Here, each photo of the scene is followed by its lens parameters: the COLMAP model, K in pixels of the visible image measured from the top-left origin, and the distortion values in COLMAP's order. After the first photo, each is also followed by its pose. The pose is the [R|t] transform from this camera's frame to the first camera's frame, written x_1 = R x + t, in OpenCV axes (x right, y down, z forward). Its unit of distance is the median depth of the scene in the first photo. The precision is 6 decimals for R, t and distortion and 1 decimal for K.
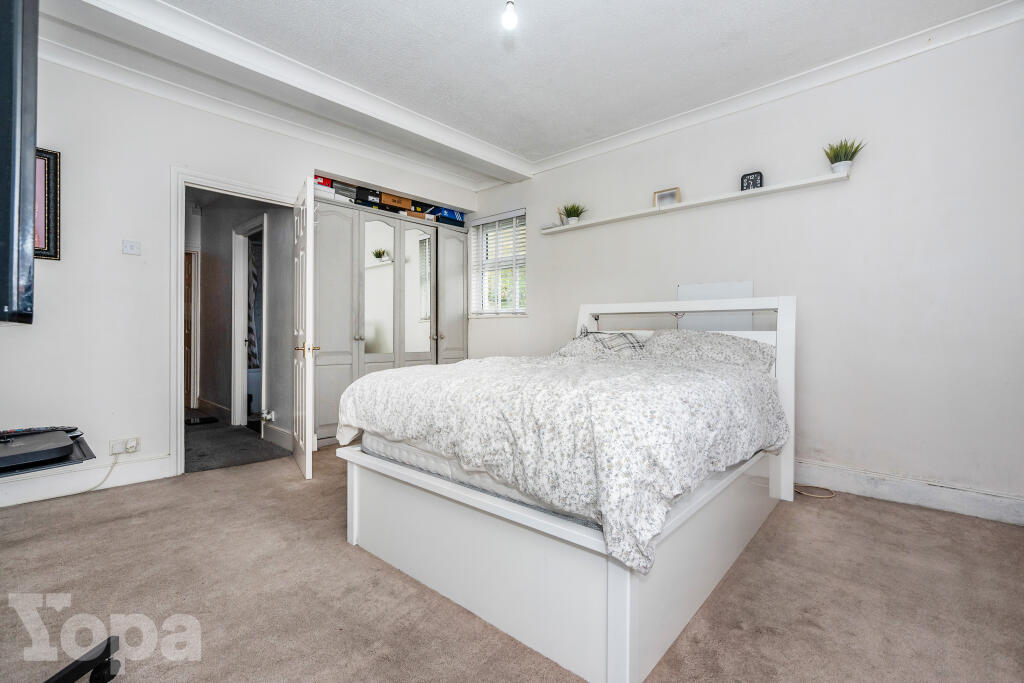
lens RADIAL K [[445.4, 0, 510.7], [0, 445.4, 339.8], [0, 0, 1]] dist [-0.002282, -0.000152]
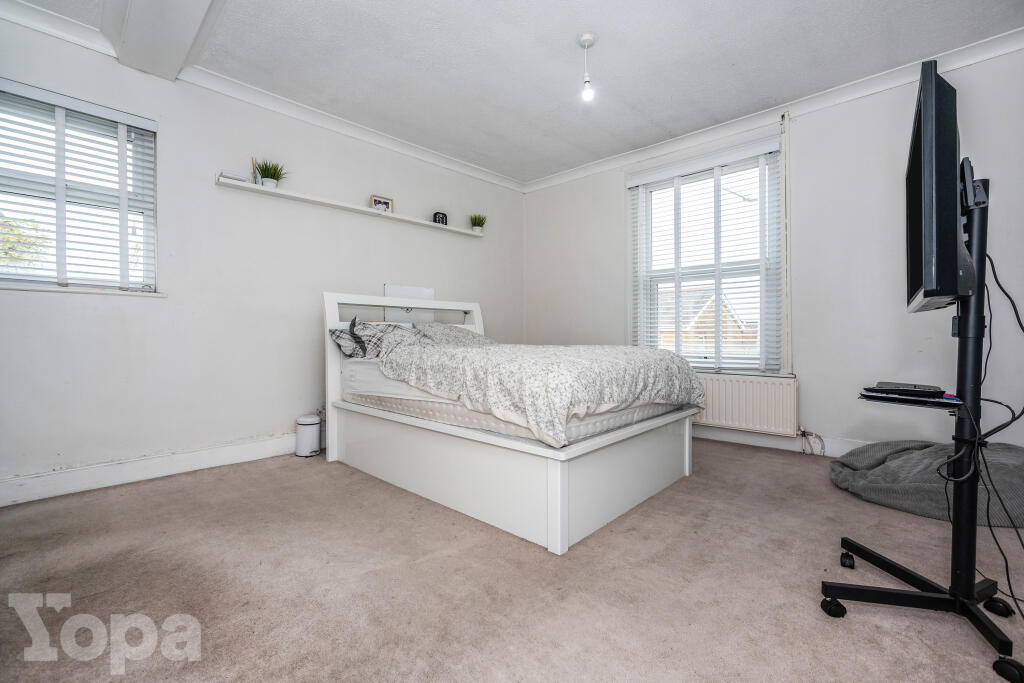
lens RADIAL K [[445.4, 0, 510.4], [0, 445.4, 334.2], [0, 0, 1]] dist [-0.002282, -0.000152]
pose [[0.035899, -0.014691, 0.999247, -0.755429], [0.006792, 0.999872, 0.014456, -0.005037], [-0.999332, 0.006268, 0.035994, 0.625111]]
